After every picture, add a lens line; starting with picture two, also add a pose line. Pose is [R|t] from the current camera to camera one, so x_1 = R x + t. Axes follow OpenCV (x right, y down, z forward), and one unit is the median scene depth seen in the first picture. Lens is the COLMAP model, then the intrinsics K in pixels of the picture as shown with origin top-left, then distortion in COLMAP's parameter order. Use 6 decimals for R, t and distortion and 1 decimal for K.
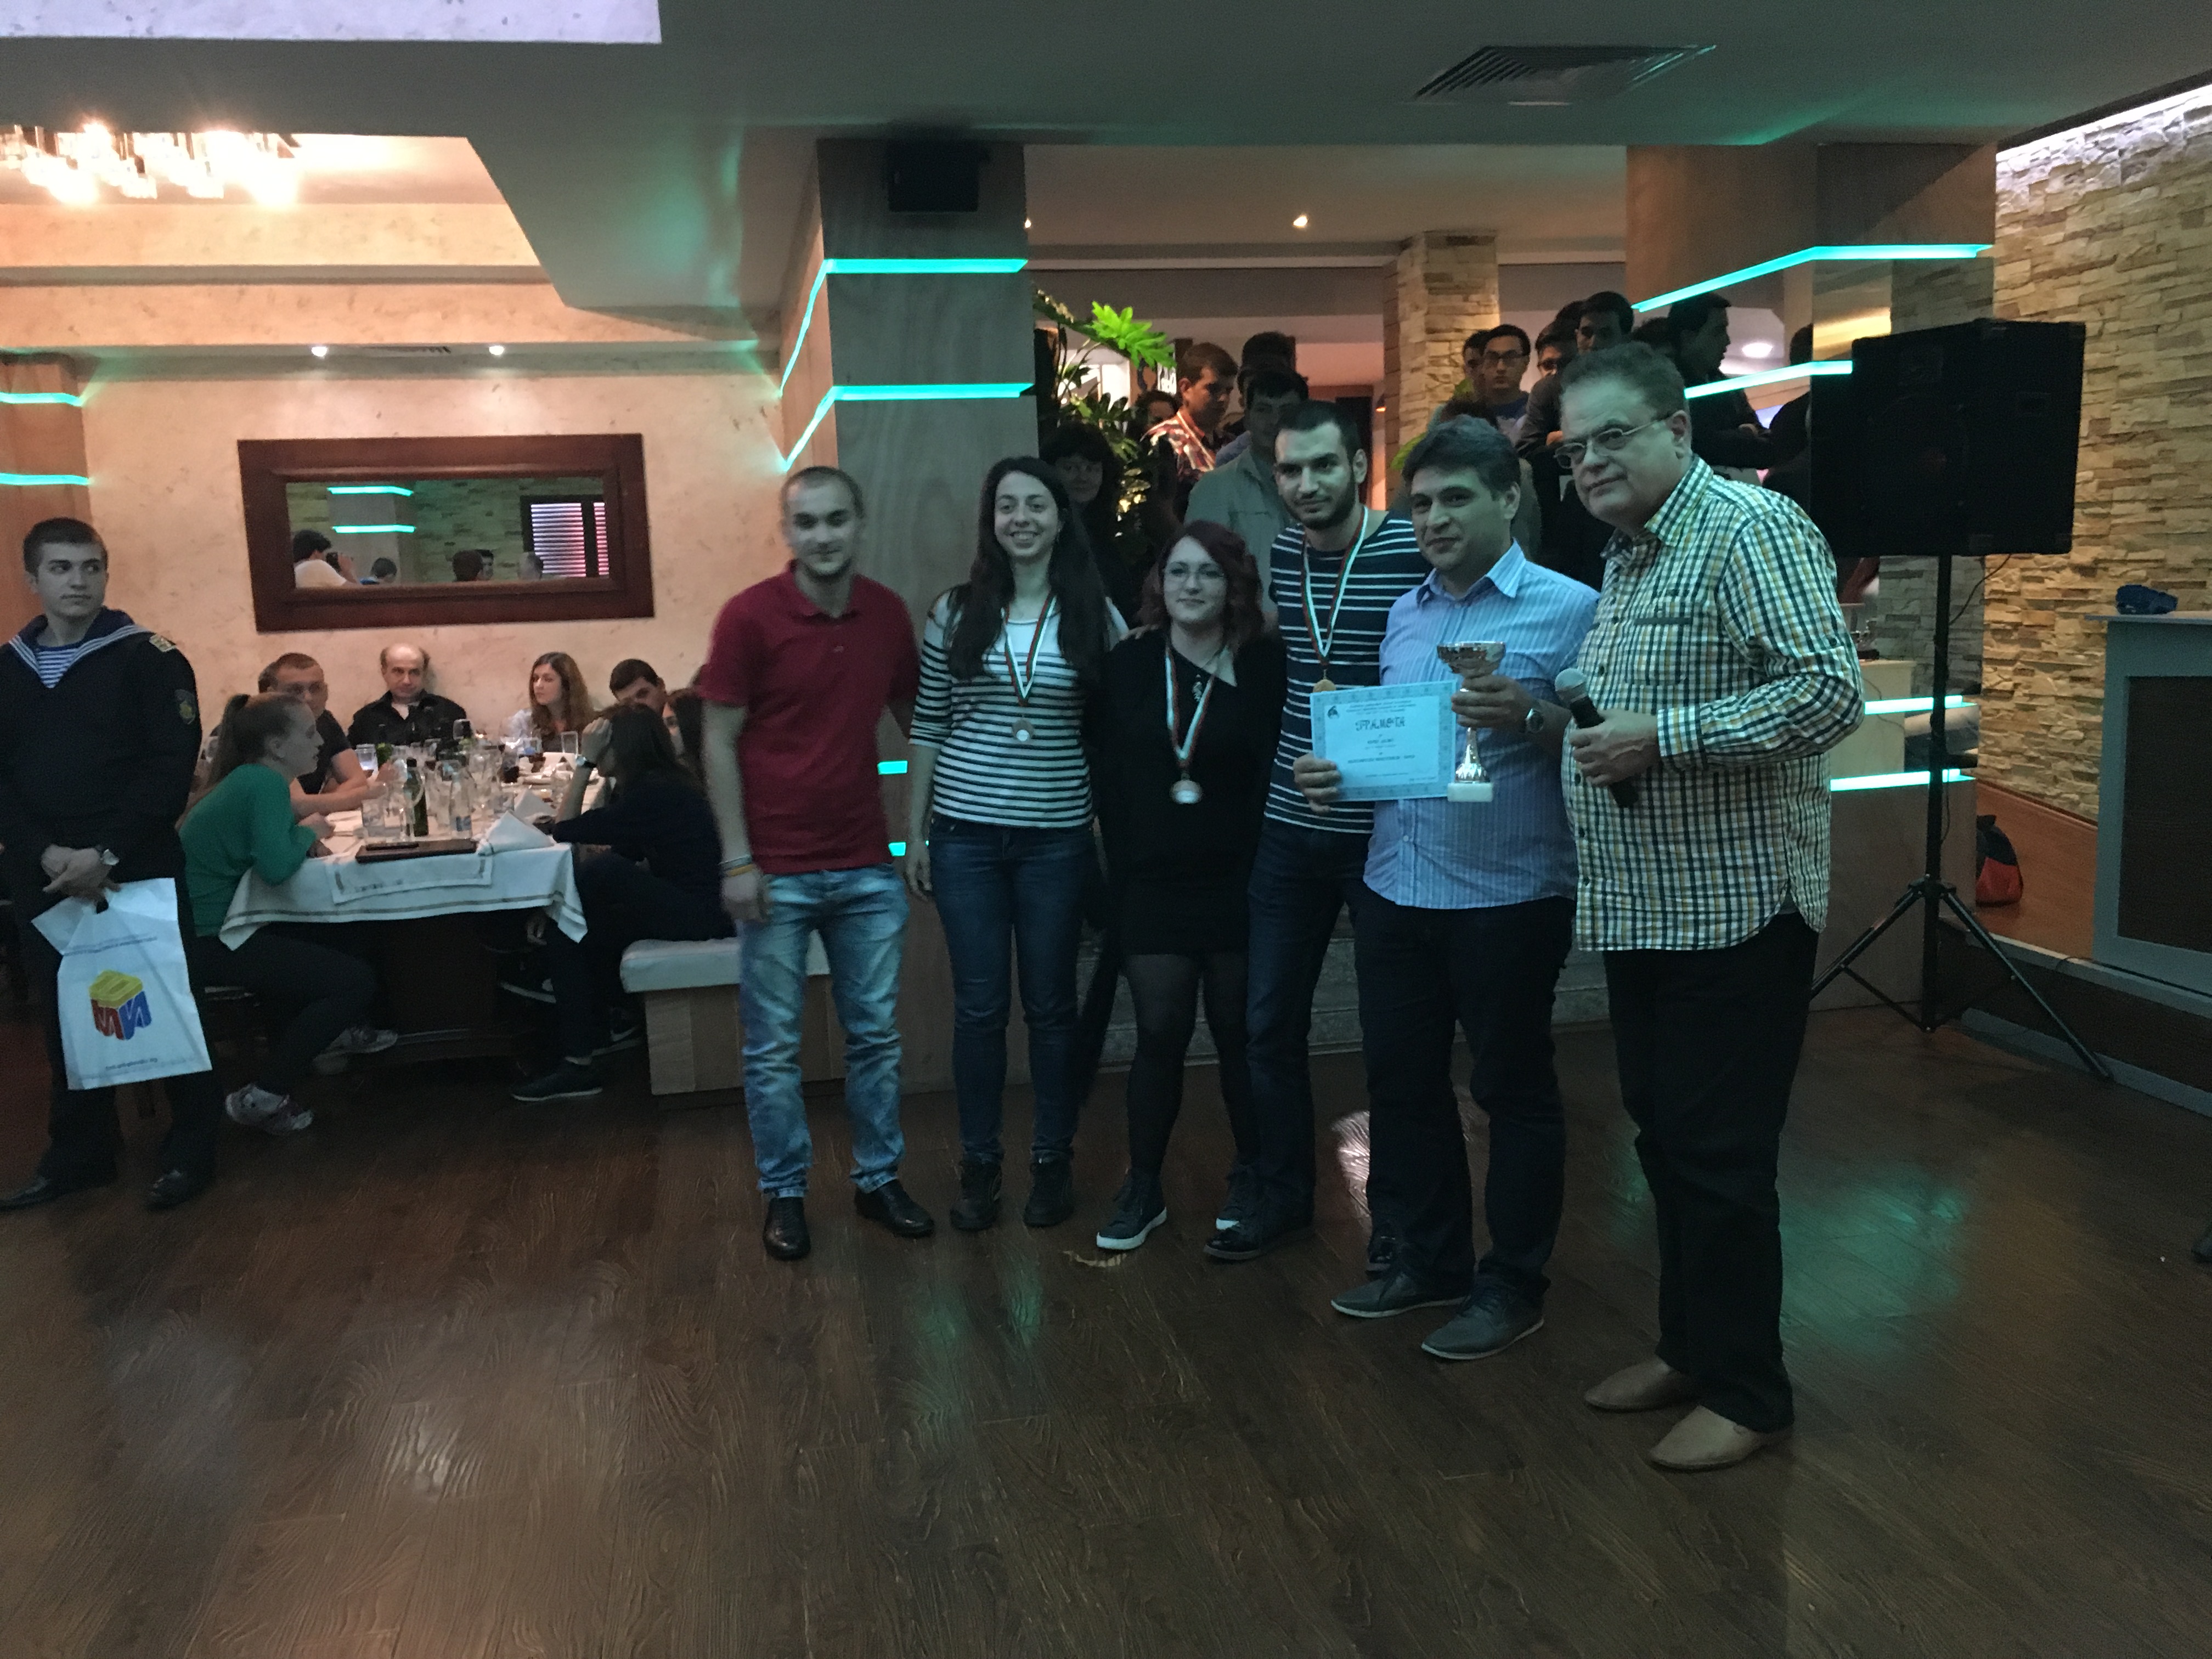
lens RADIAL K [[1881.1, 0, 1109.1], [0, 1881.1, 852.3], [0, 0, 1]] dist [0.076682, -0.106207]
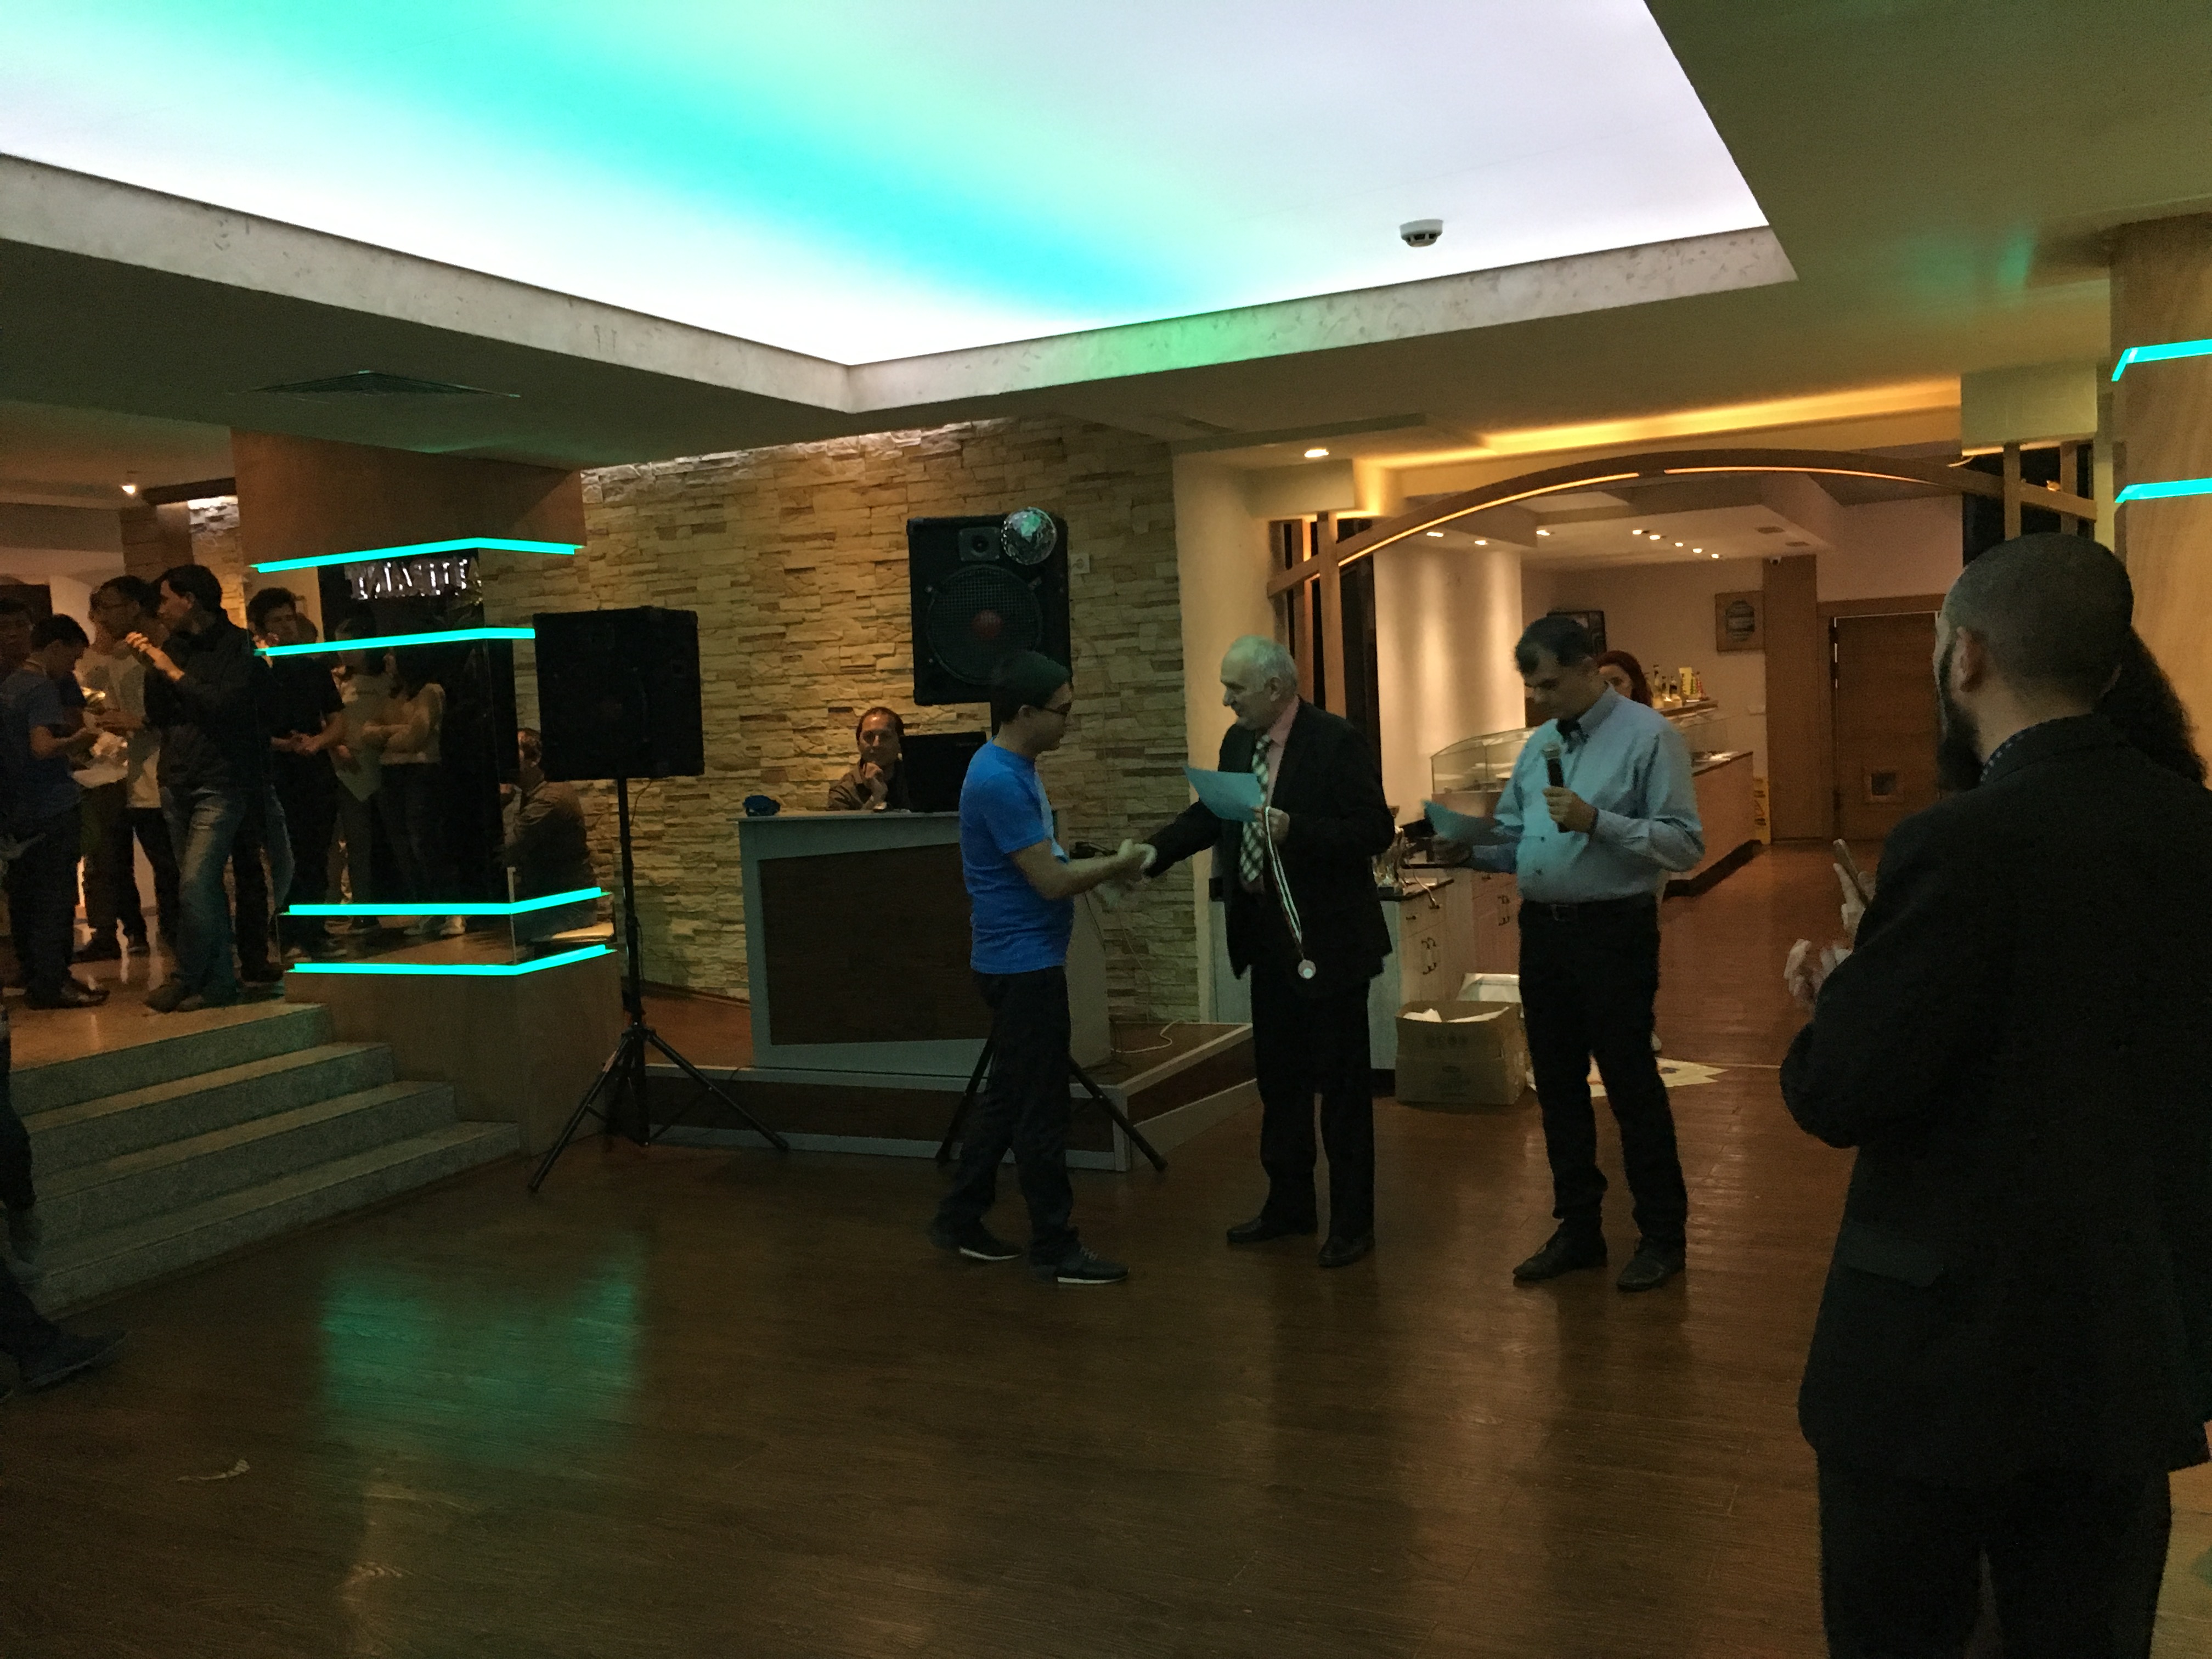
lens RADIAL K [[1881.1, 0, 1110.4], [0, 1881.1, 836.1], [0, 0, 1]] dist [0.076682, -0.106207]
pose [[0.598302, -0.052613, 0.799542, -0.335485], [0.154114, 0.986767, -0.050392, 0.000695], [-0.786310, 0.153370, 0.598493, -0.032324]]
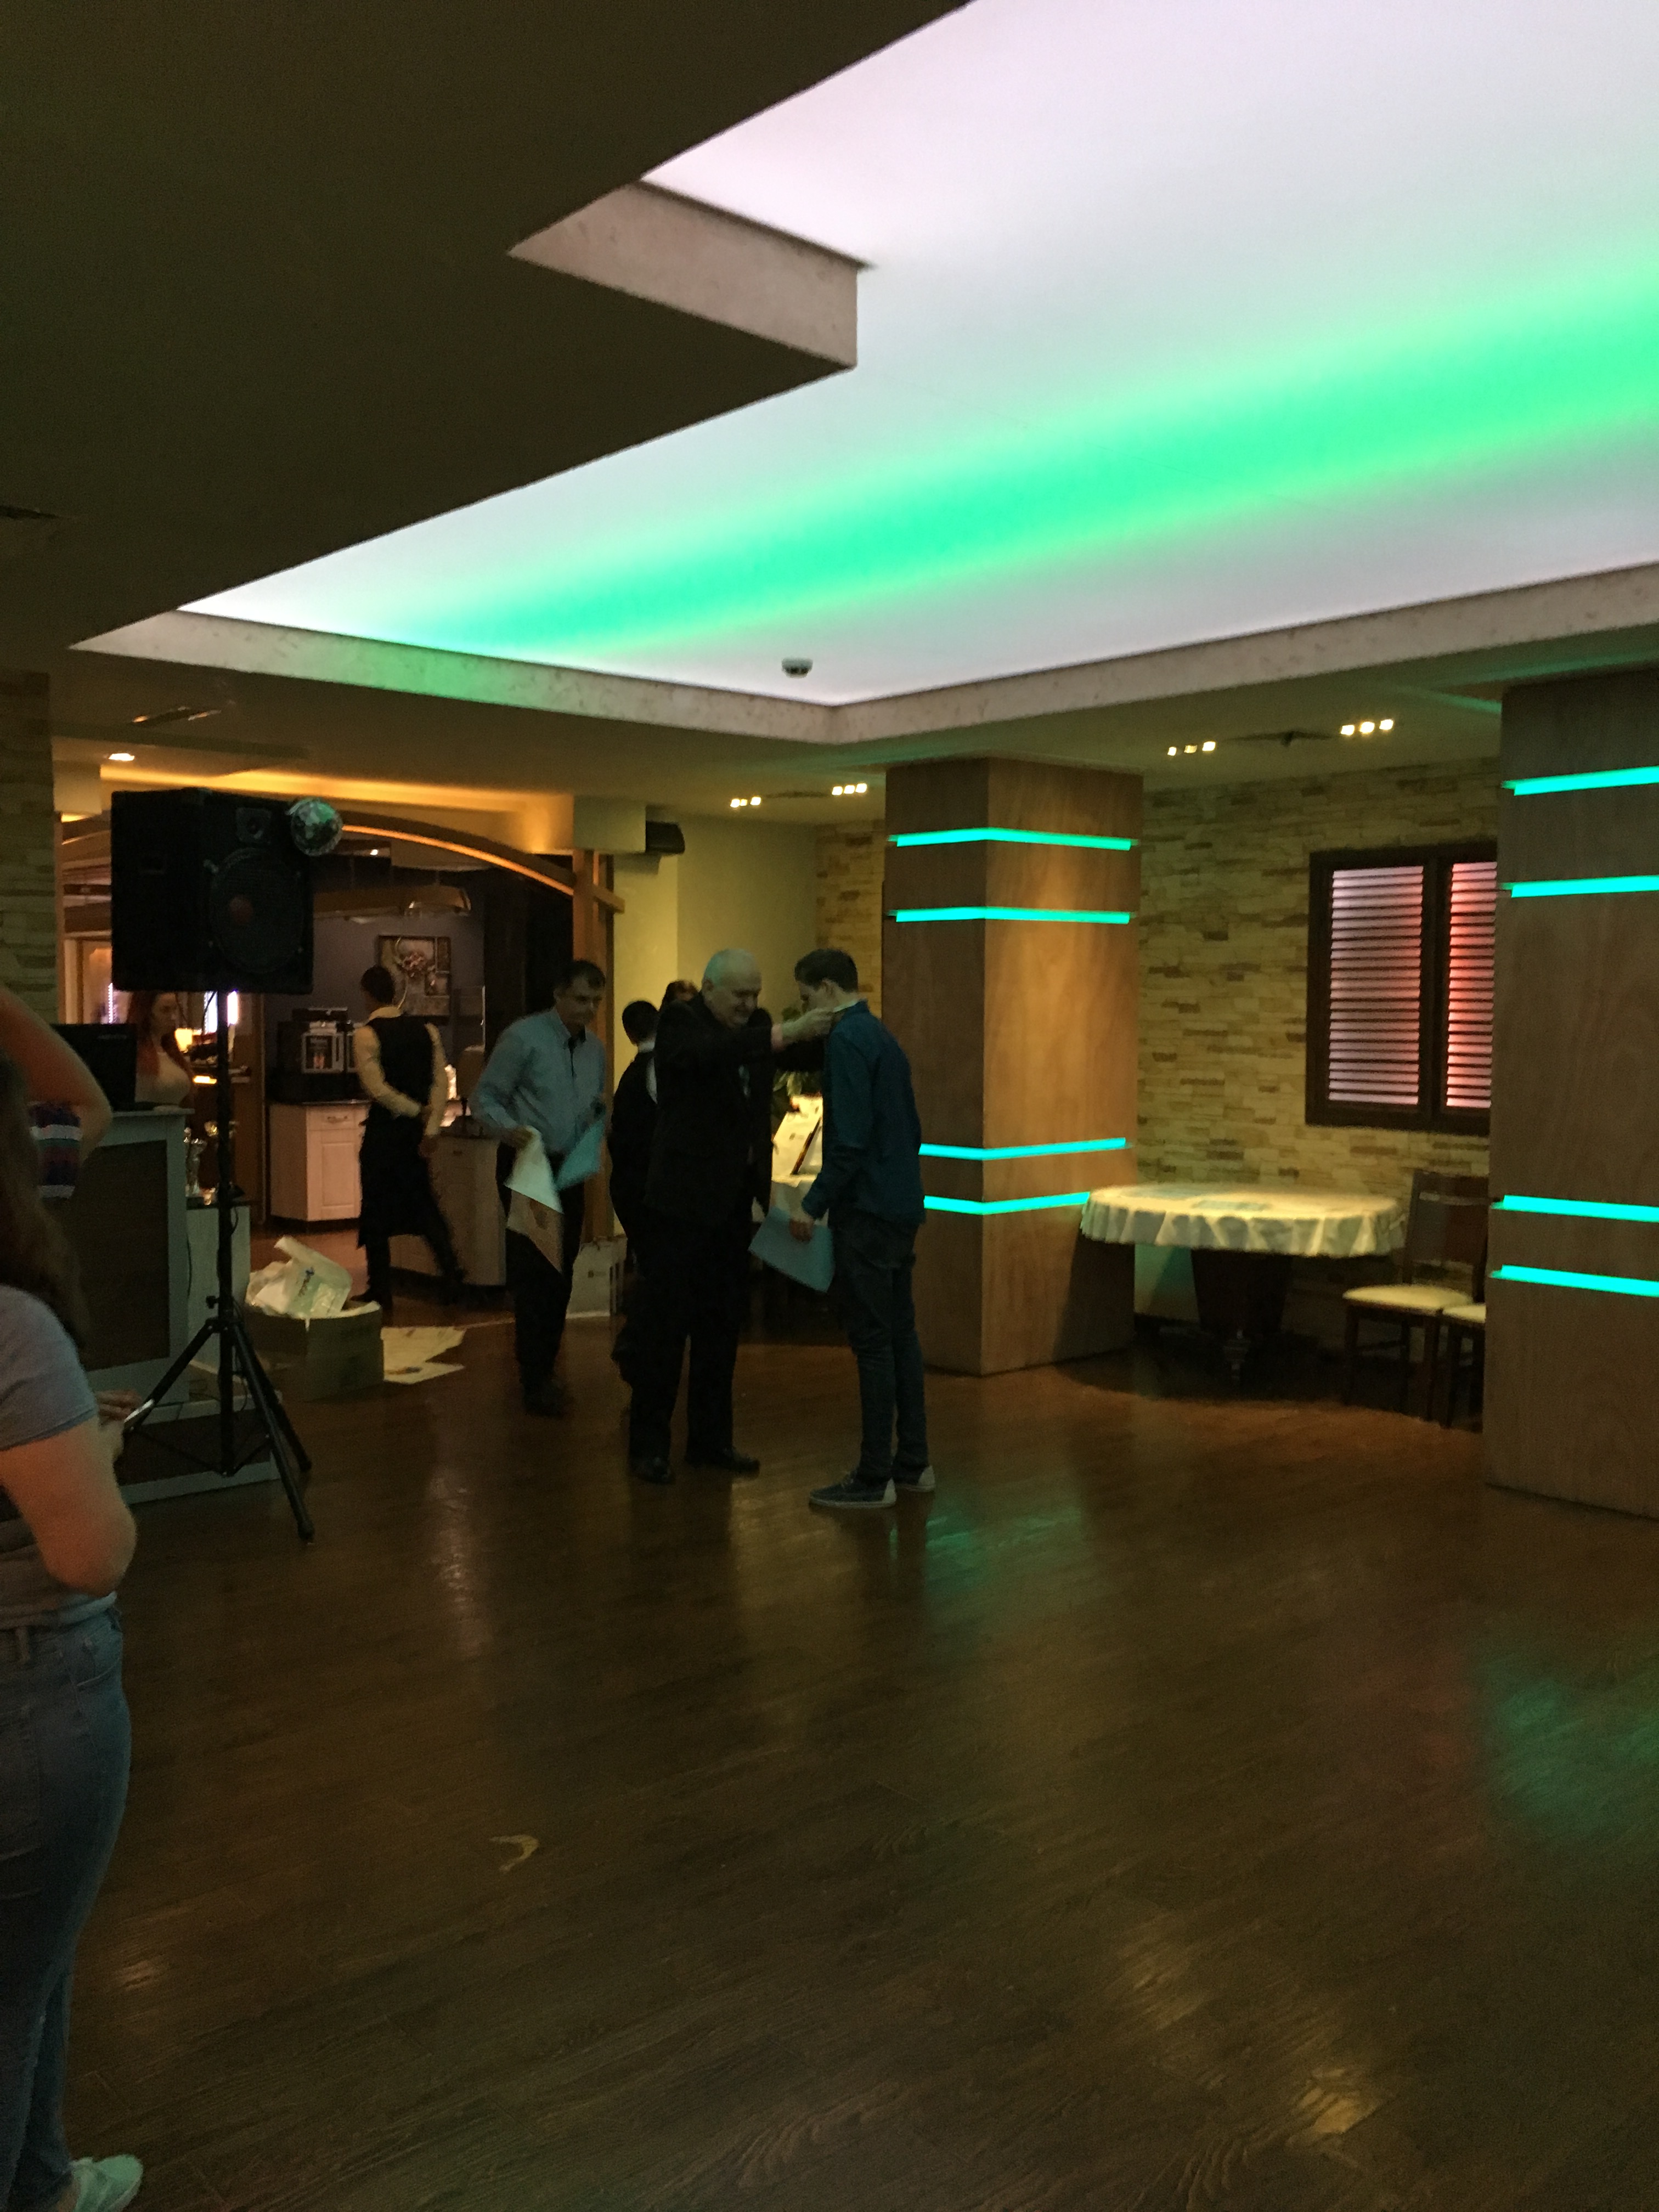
lens RADIAL K [[1881.1, 0, 809.4], [0, 1881.1, 1123.7], [0, 0, 1]] dist [0.076682, -0.106207]
pose [[-0.493458, -0.022900, 0.869468, -0.529485], [0.146514, 0.983180, 0.109047, -0.121900], [-0.857341, 0.181199, -0.481803, 0.794295]]
